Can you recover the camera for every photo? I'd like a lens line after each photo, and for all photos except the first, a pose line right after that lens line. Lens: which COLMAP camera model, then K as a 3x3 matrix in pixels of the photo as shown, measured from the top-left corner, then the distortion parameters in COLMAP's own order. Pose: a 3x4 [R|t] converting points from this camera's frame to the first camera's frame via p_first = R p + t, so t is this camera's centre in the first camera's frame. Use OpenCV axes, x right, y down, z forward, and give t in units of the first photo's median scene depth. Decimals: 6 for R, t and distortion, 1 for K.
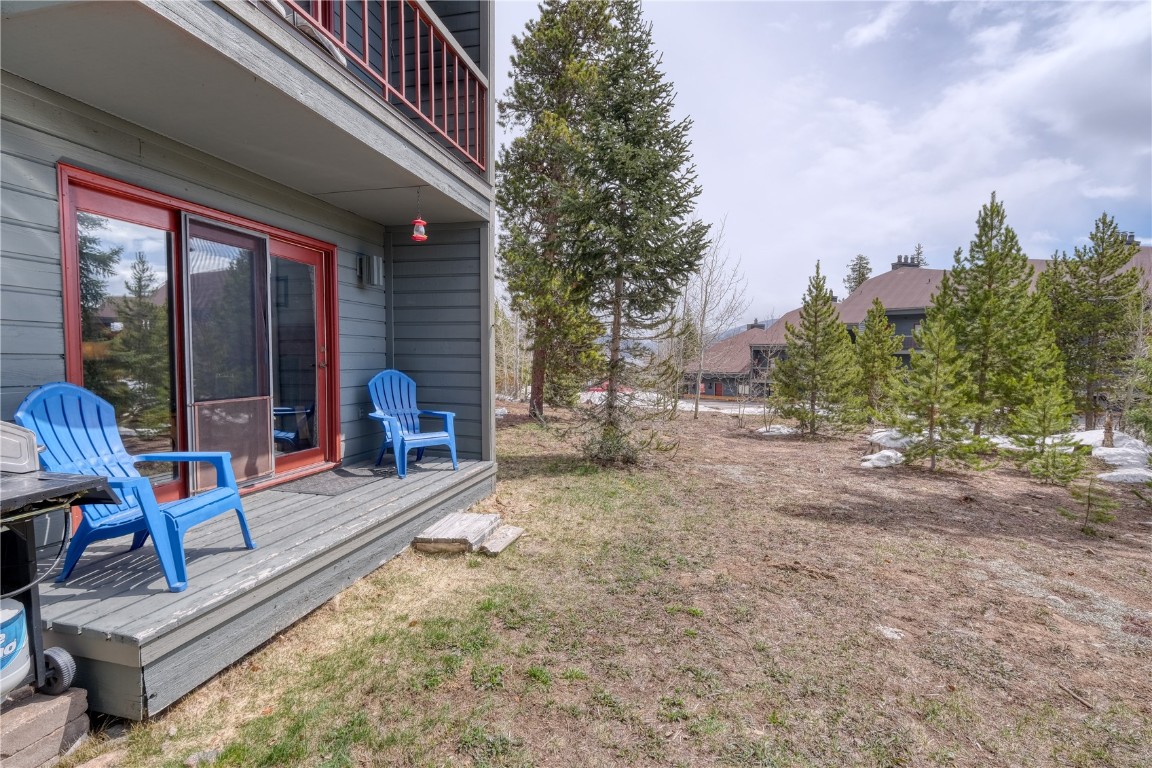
lens RADIAL K [[540.6, 0, 576.0], [0, 540.6, 384.0], [0, 0, 1]] dist [-0.012881, 0.000752]
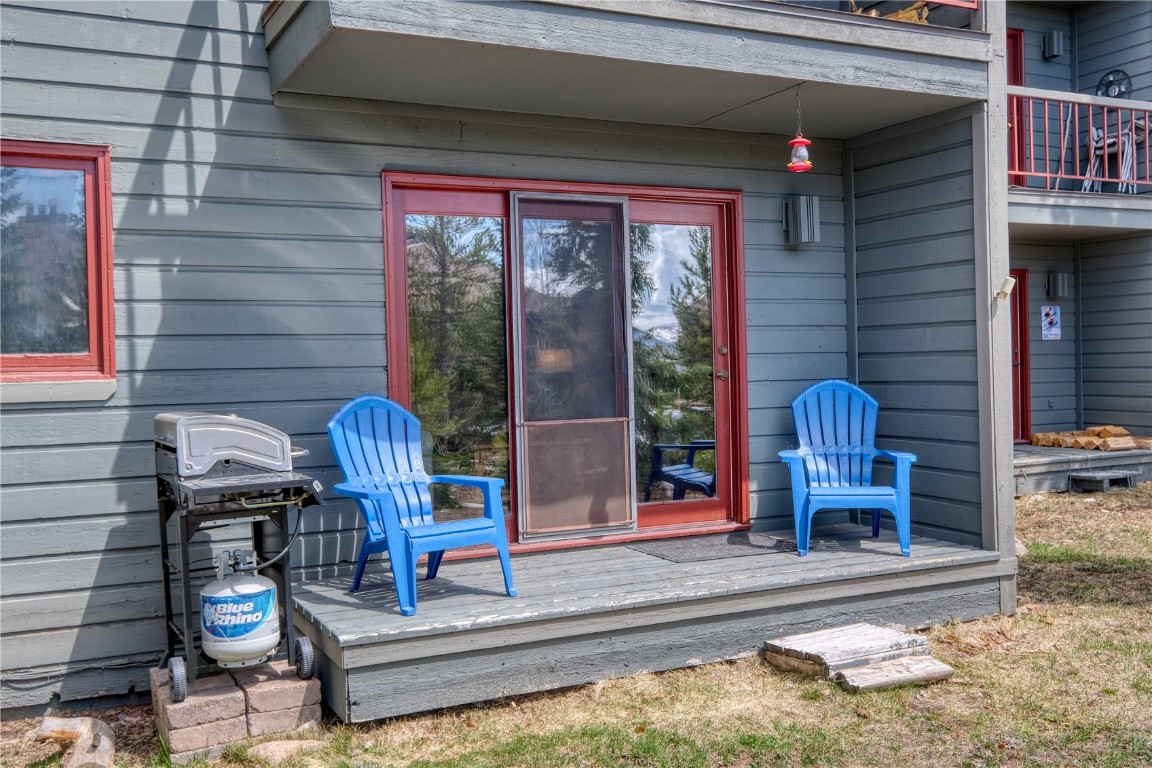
lens RADIAL K [[1125.1, 0, 576.0], [0, 1125.1, 384.0], [0, 0, 1]] dist [-0.005966, -0.001782]
pose [[0.634547, -0.009912, -0.772821, 0.593945], [-0.011976, 0.999672, -0.022655, 0.013470], [0.772791, 0.023631, 0.634220, -0.019687]]
